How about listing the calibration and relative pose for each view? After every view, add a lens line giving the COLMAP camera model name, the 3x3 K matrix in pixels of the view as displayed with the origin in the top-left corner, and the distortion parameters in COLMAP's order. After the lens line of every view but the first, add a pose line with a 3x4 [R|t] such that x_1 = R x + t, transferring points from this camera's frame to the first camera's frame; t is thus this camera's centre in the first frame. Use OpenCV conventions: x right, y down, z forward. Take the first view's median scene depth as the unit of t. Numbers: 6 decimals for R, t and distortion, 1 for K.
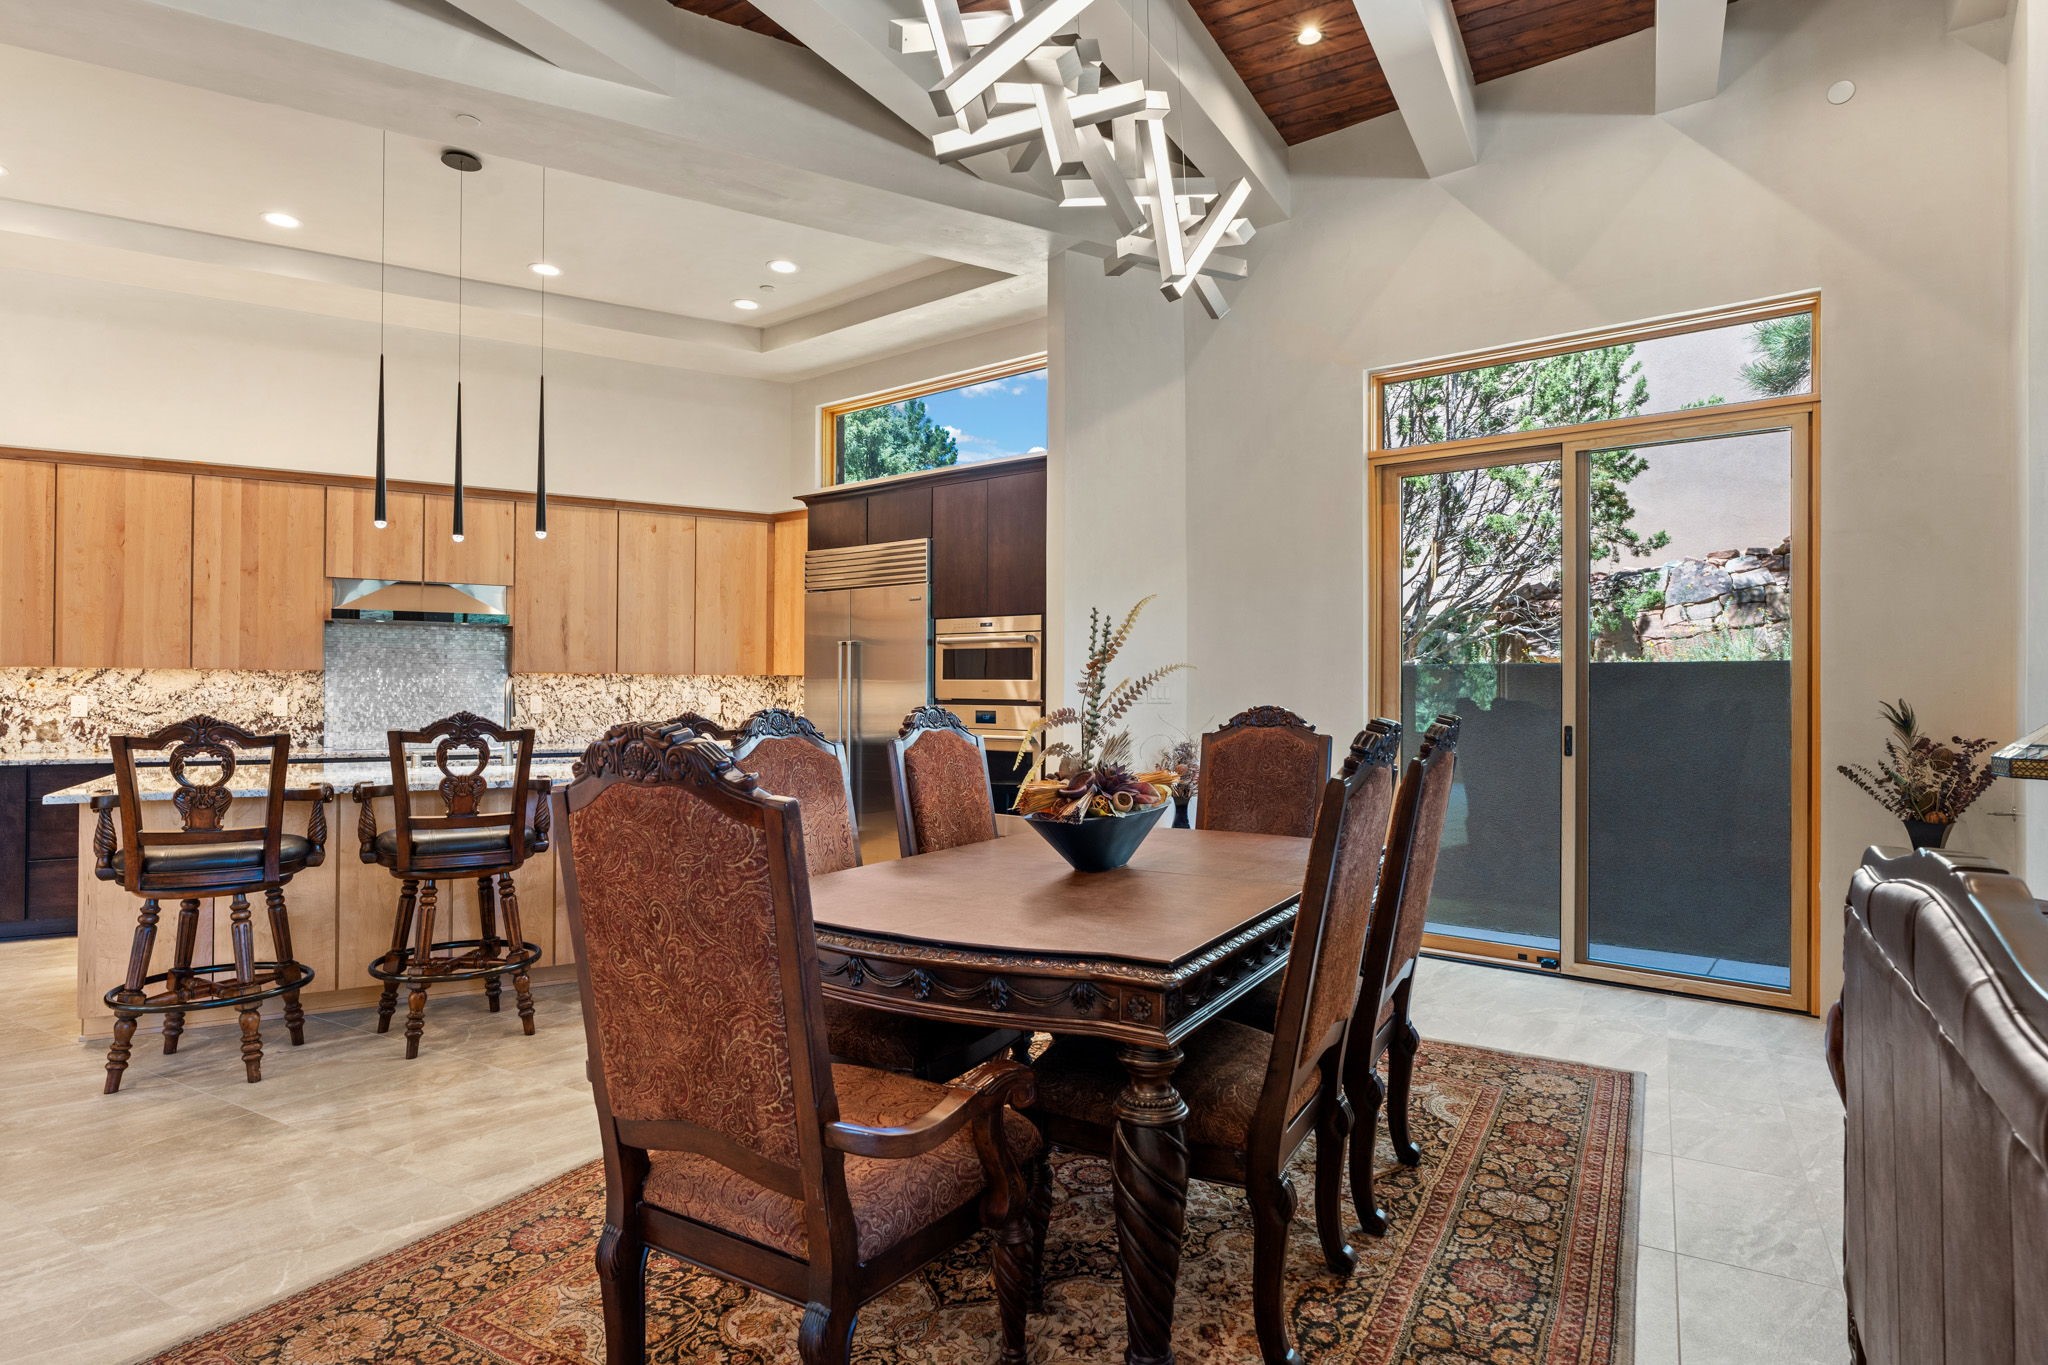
lens RADIAL K [[925.4, 0, 1024.0], [0, 925.4, 682.5], [0, 0, 1]] dist [0.000590, 0.000946]
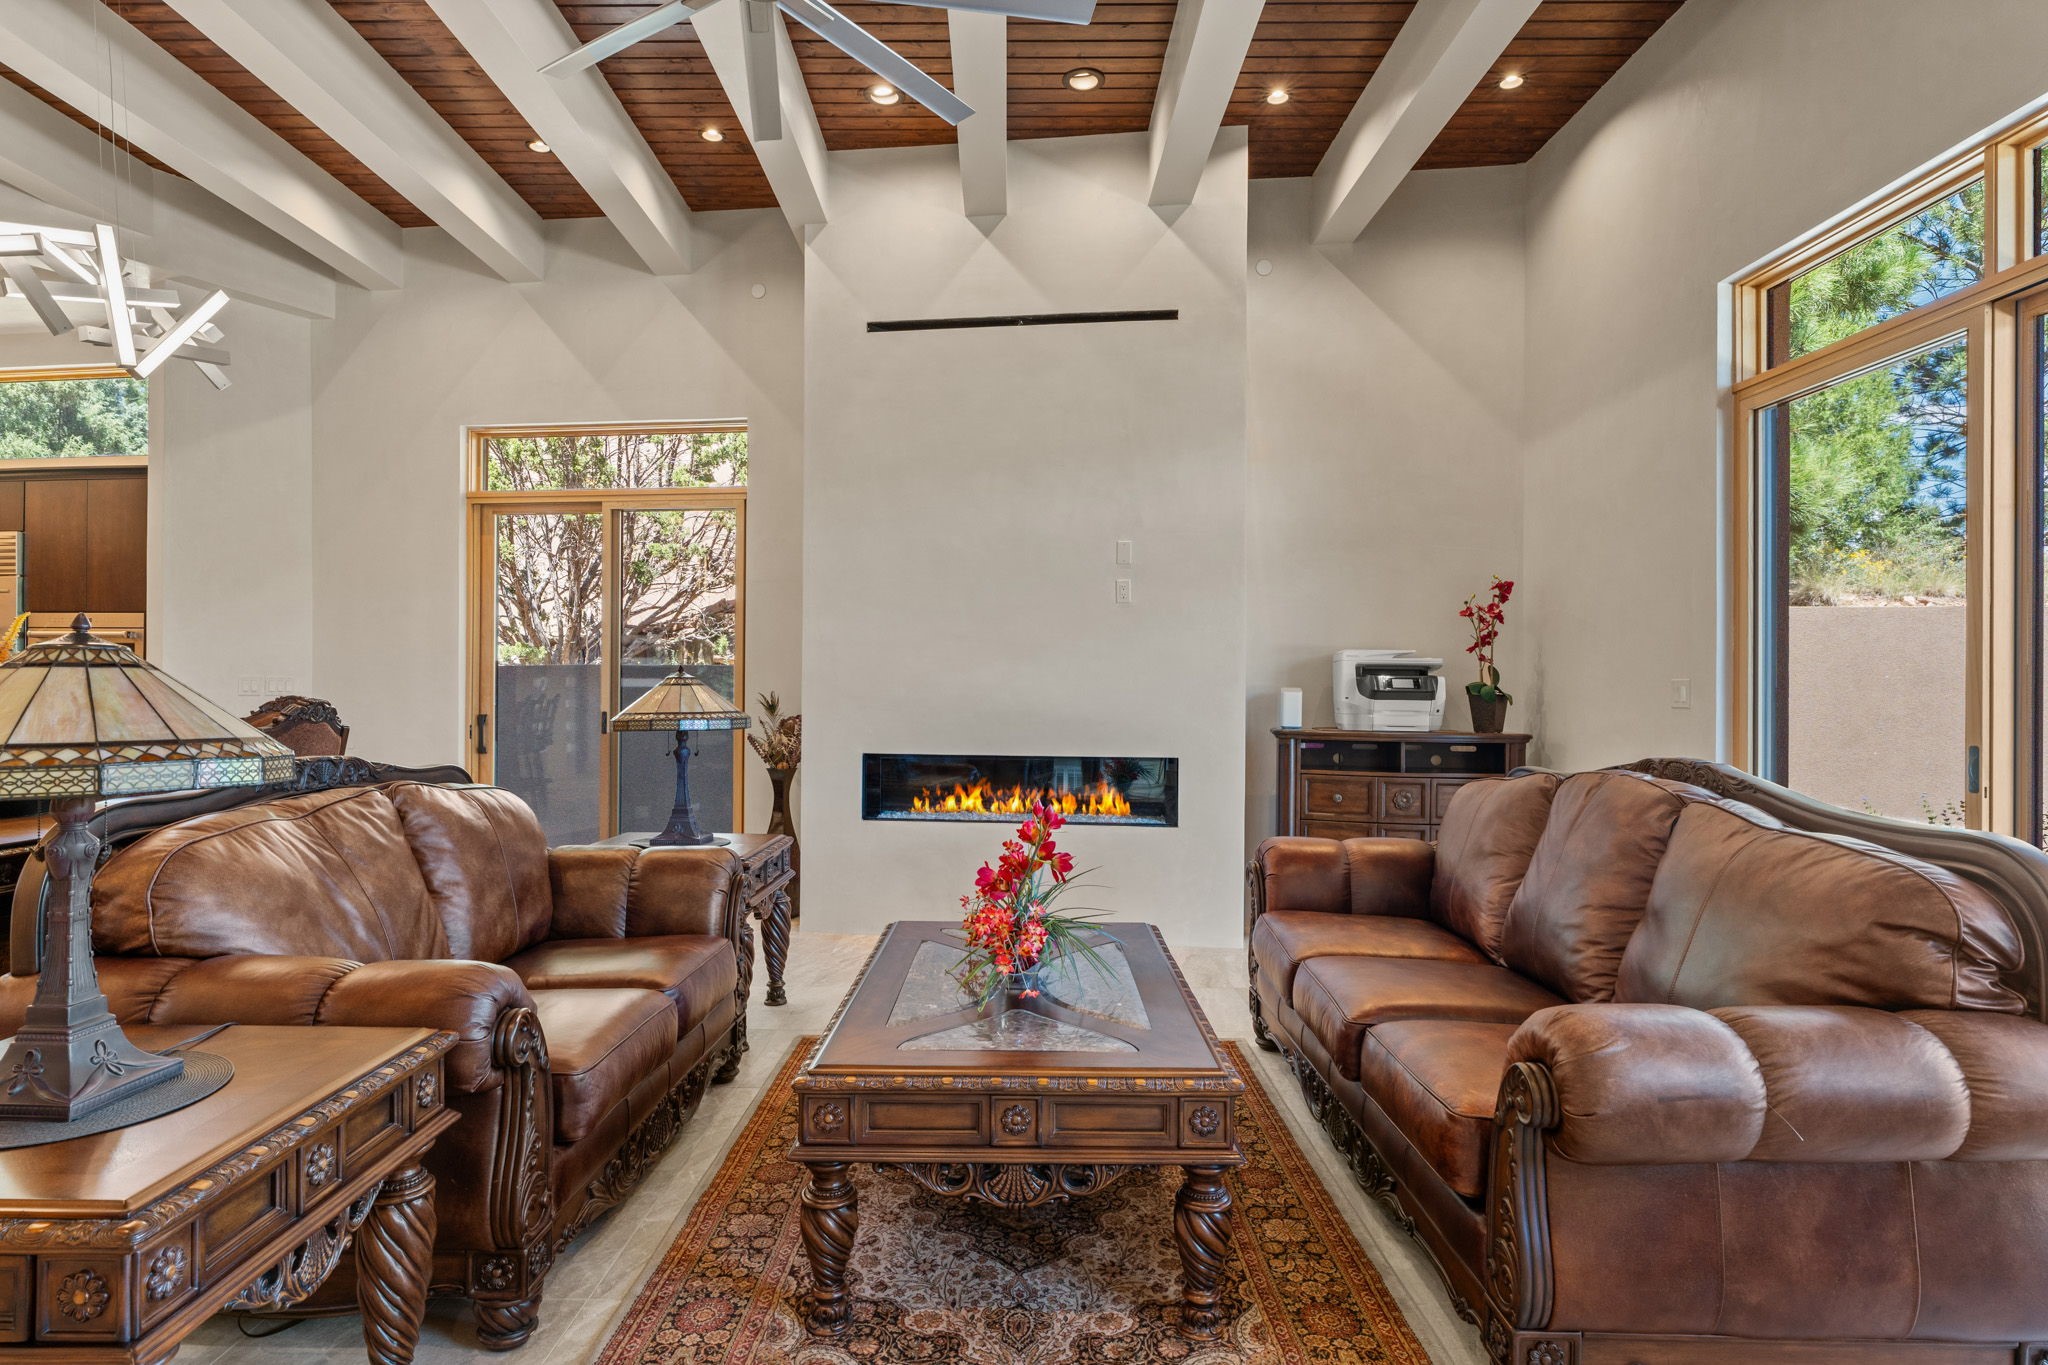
lens RADIAL K [[1032.4, 0, 1026.2], [0, 1032.4, 687.0], [0, 0, 1]] dist [-0.004017, 0.001442]
pose [[0.885266, 0.004074, 0.465068, 0.392462], [-0.007012, 0.999965, 0.004589, -0.000310], [-0.465032, -0.007324, 0.885263, -0.566162]]
